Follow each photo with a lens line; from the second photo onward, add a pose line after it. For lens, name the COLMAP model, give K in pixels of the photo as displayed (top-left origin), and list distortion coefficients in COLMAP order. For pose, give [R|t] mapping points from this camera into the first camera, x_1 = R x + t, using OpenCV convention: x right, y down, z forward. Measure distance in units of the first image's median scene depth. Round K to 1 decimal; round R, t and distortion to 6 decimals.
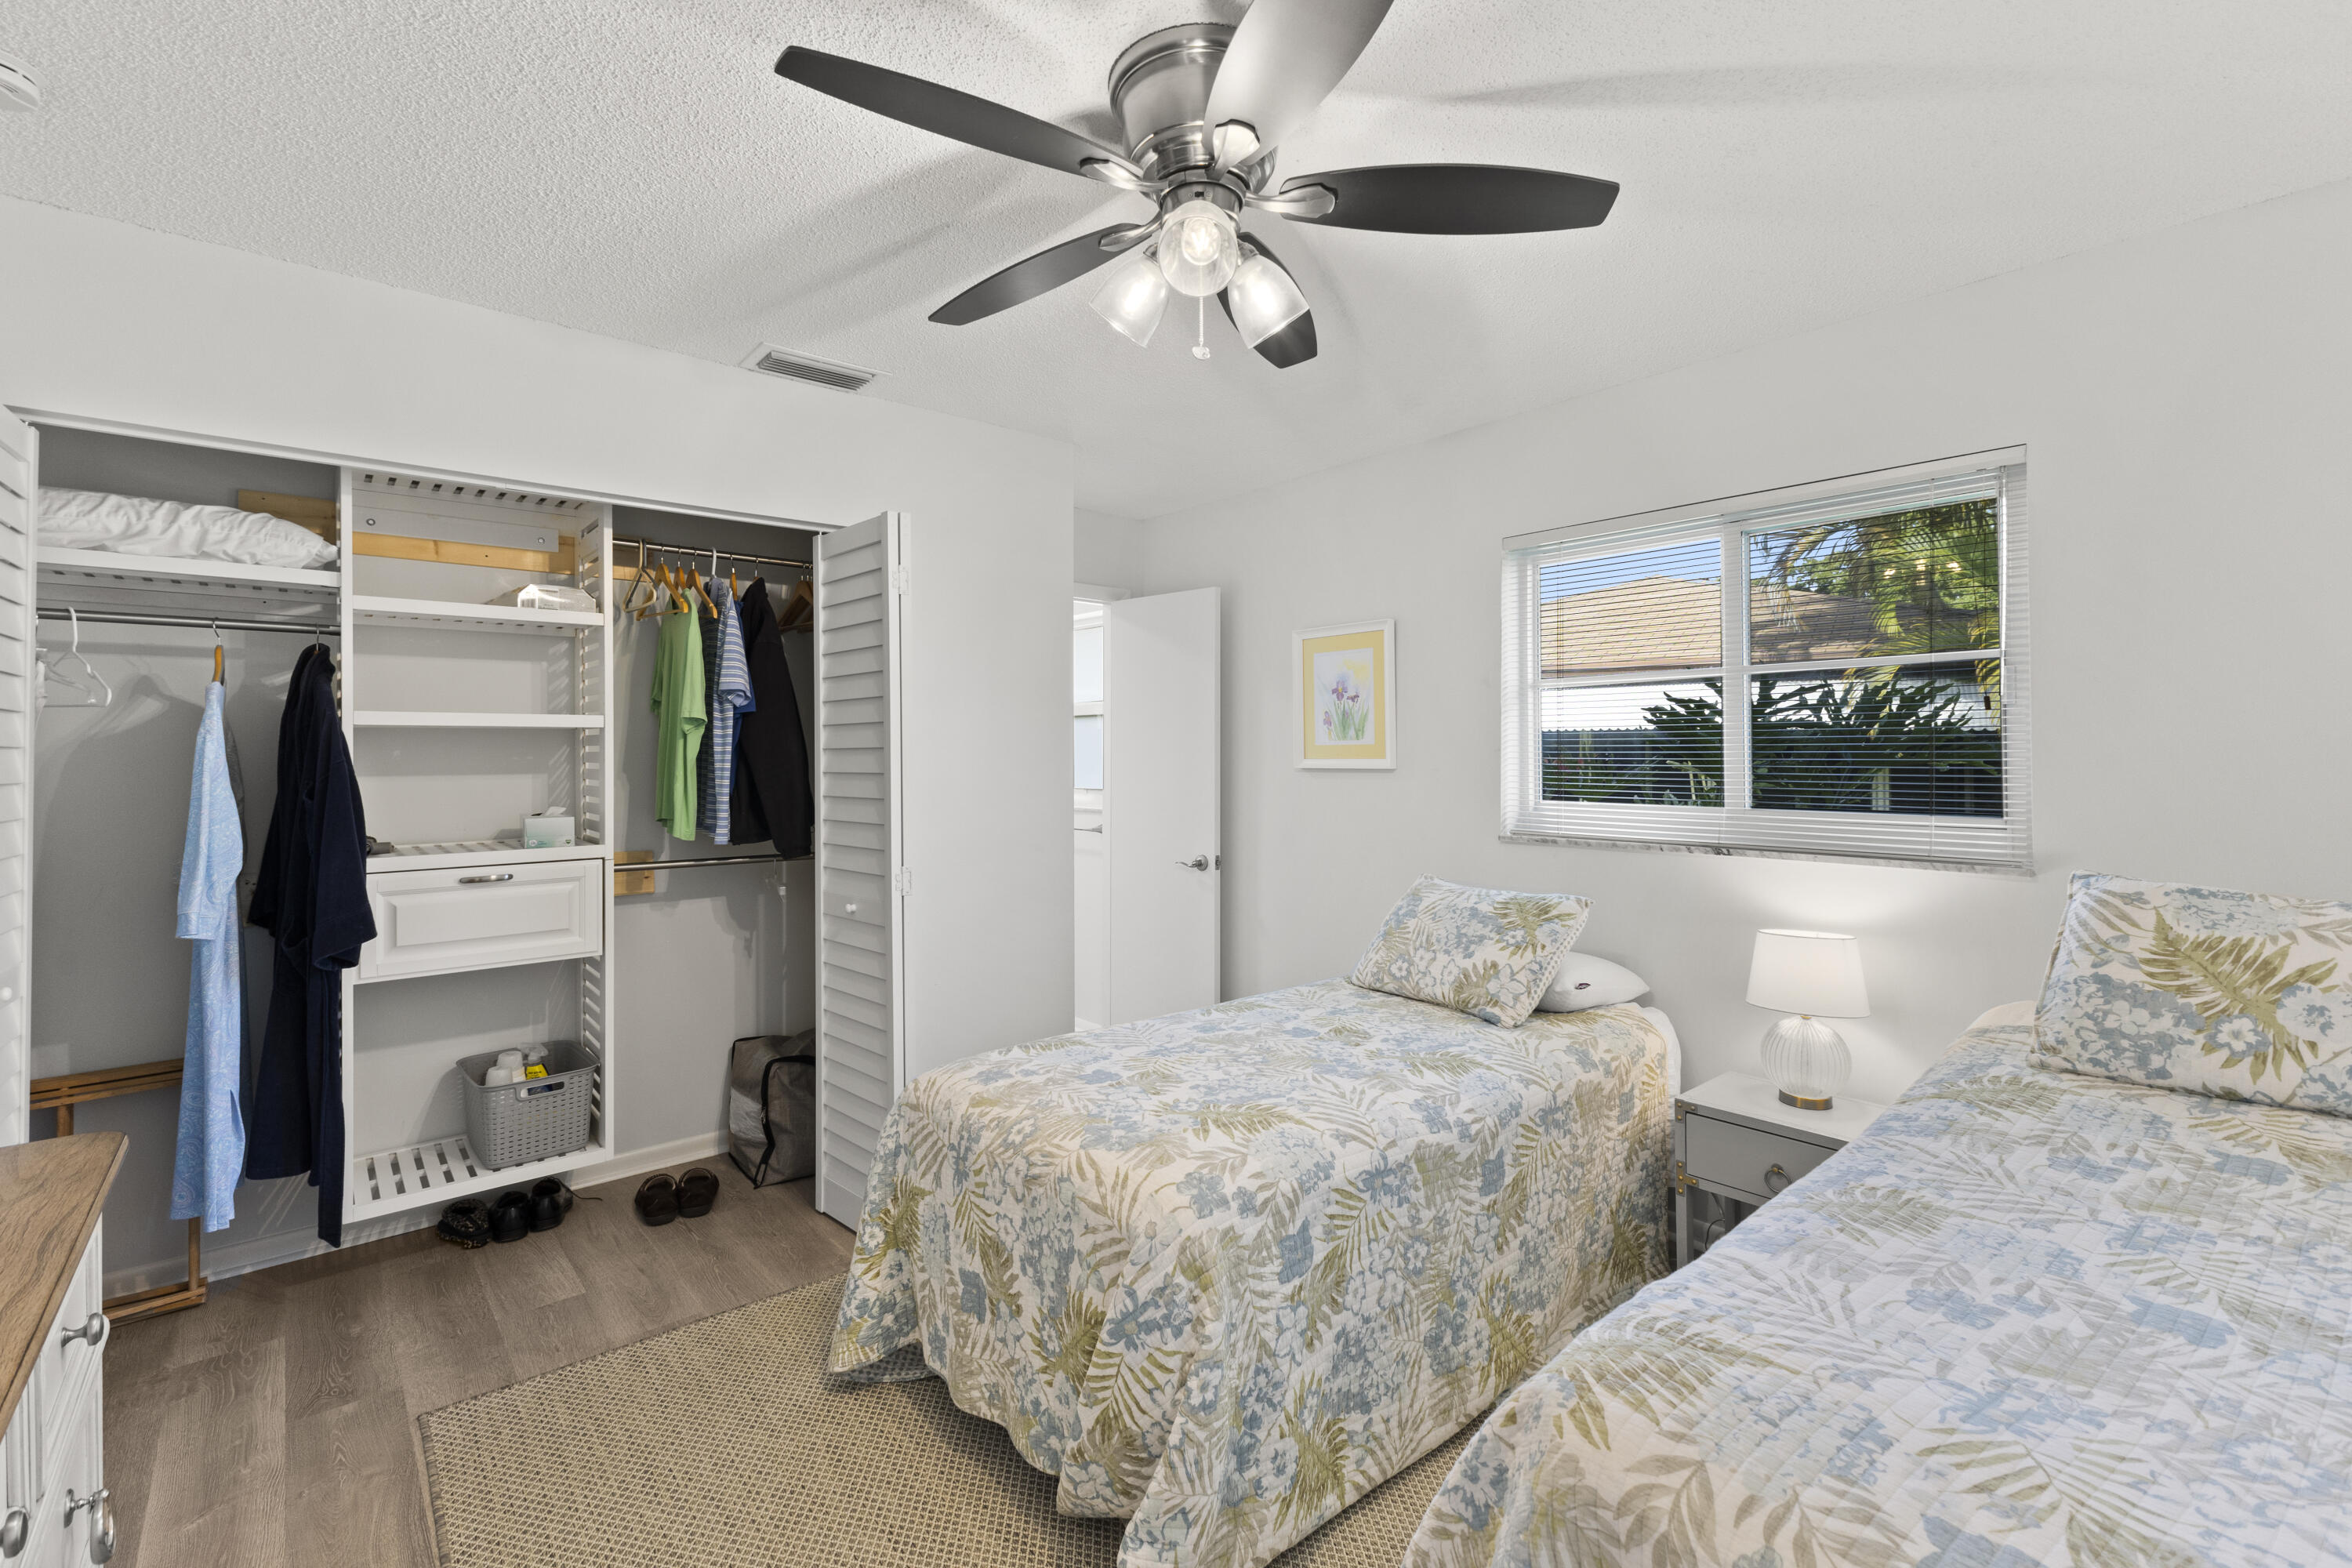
lens RADIAL K [[1018.1, 0, 1184.8], [0, 1018.1, 765.1], [0, 0, 1]] dist [0.000430, 0.000175]
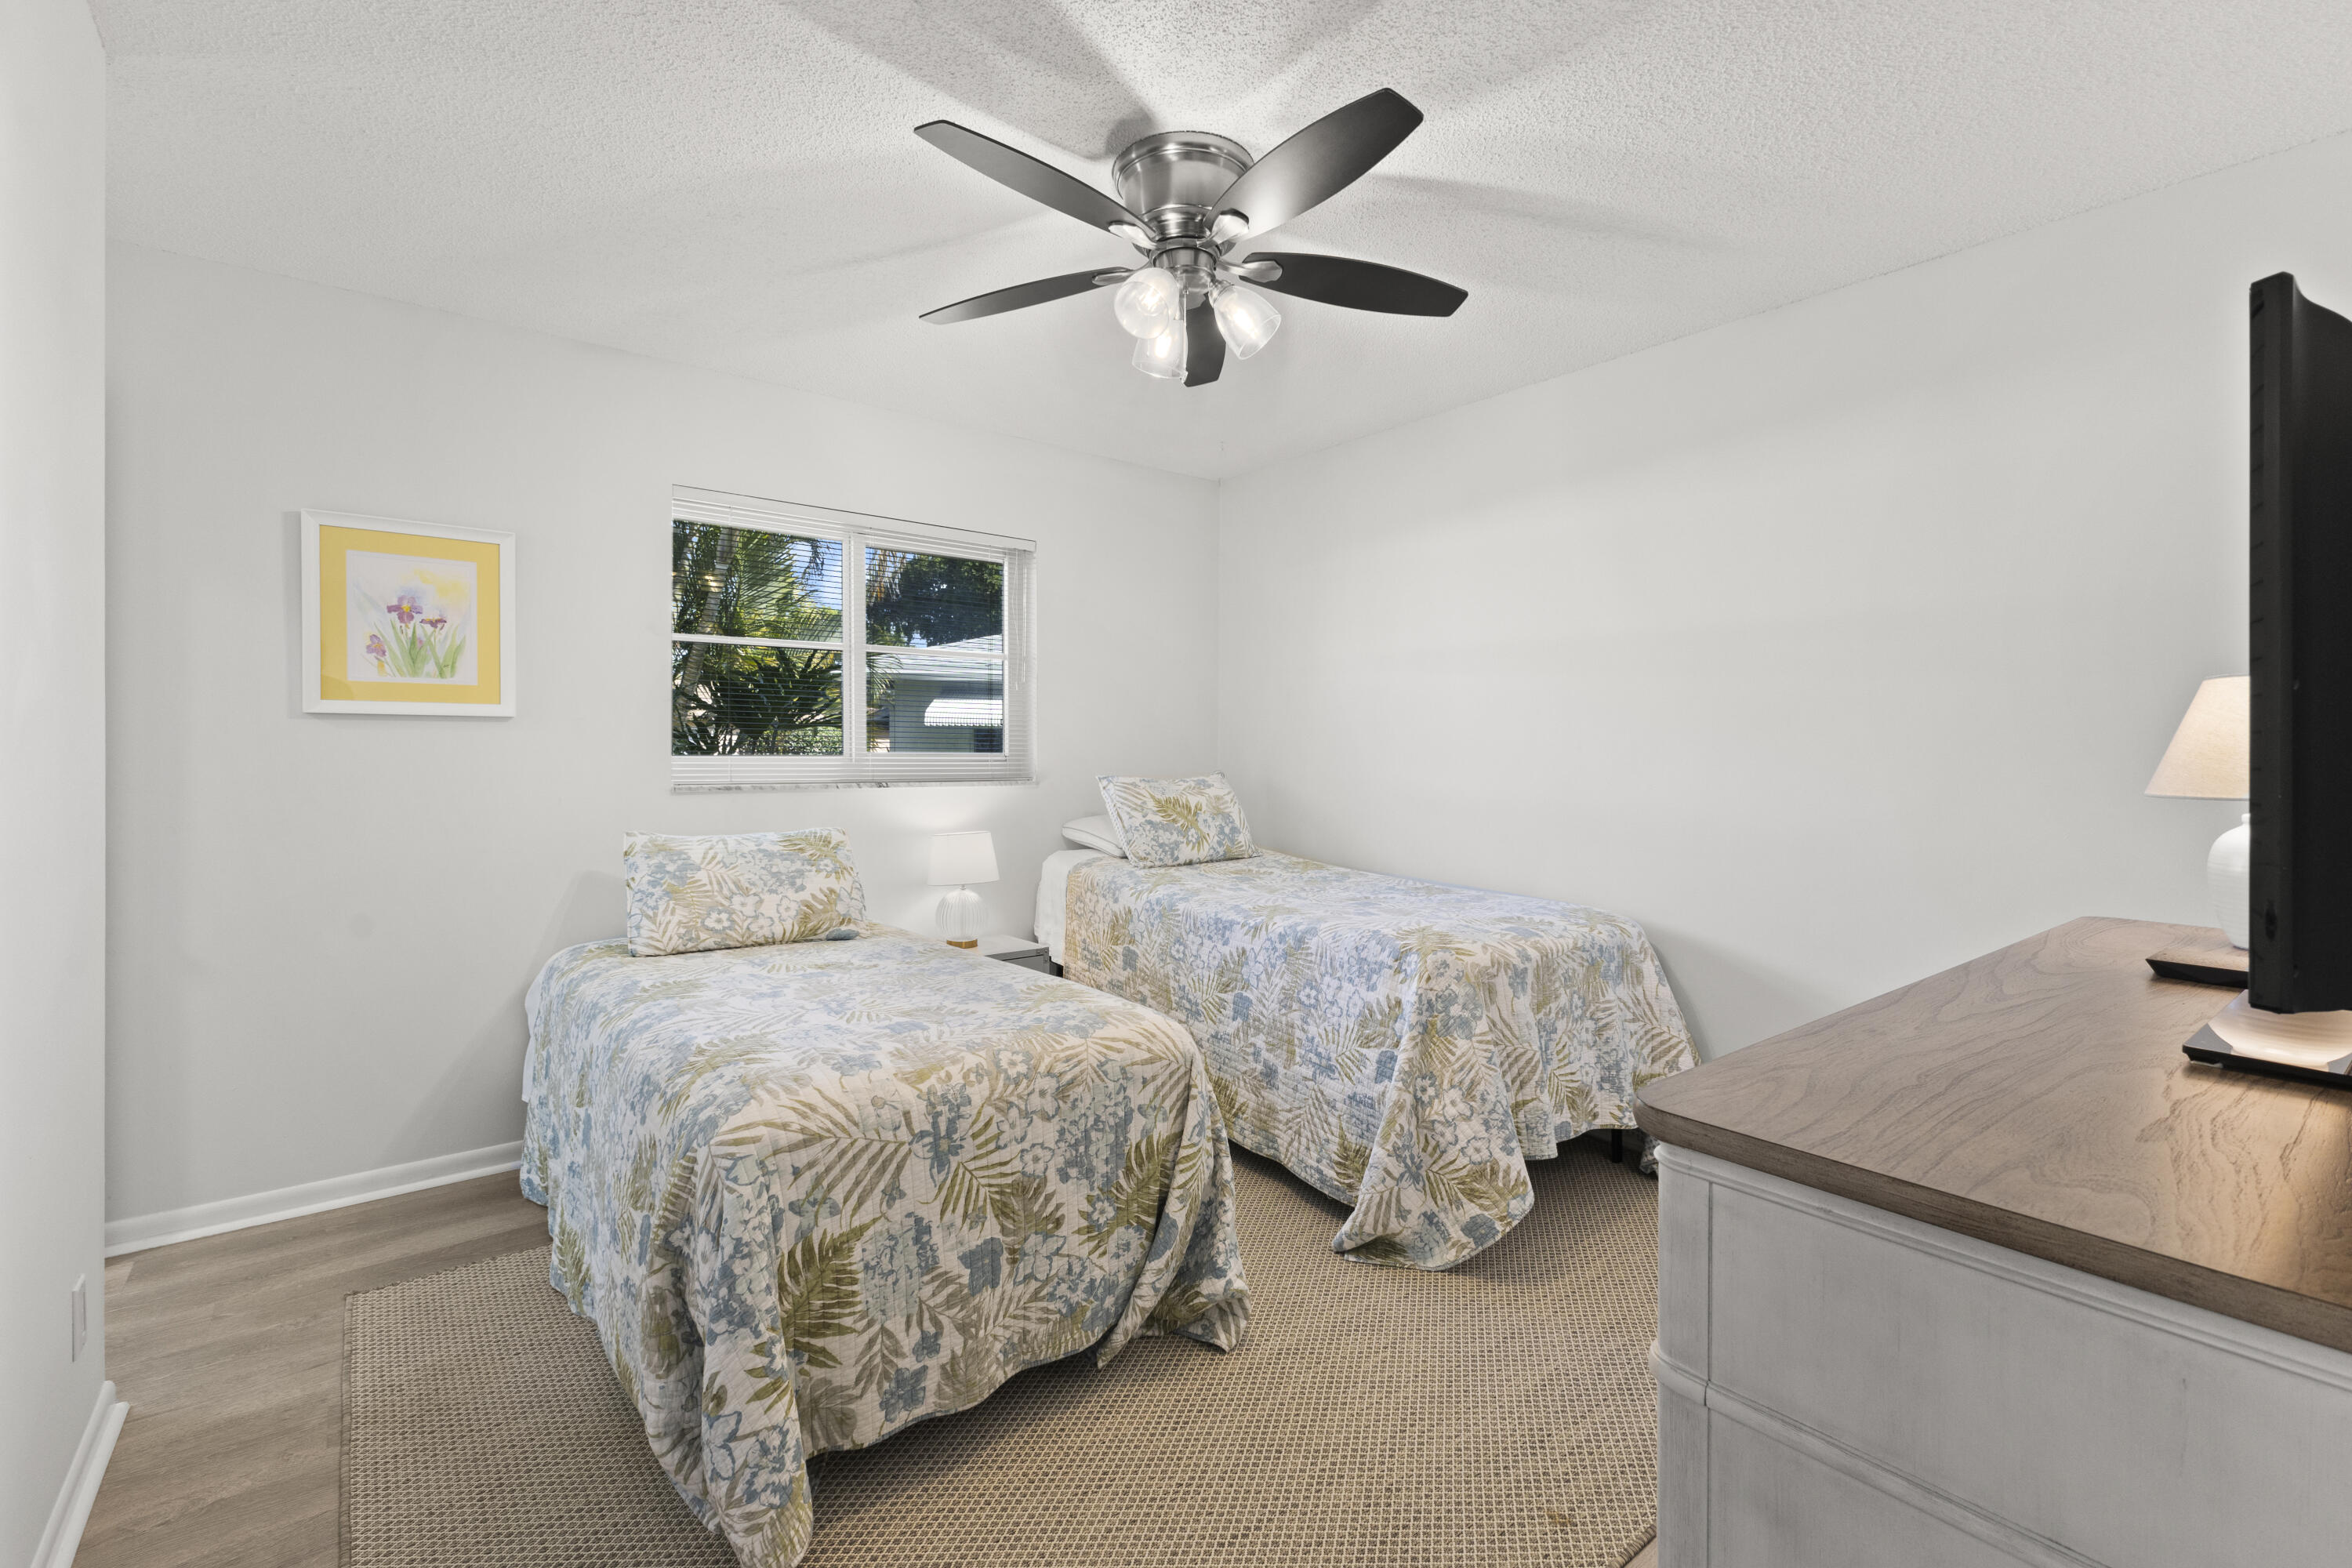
lens RADIAL K [[1018.1, 0, 1184.8], [0, 1018.1, 765.1], [0, 0, 1]] dist [0.000430, 0.000175]
pose [[0.049830, -0.013363, 0.998668, -1.097714], [0.004433, 0.999904, 0.013158, 0.064028], [-0.998748, 0.003772, 0.049884, 0.777057]]
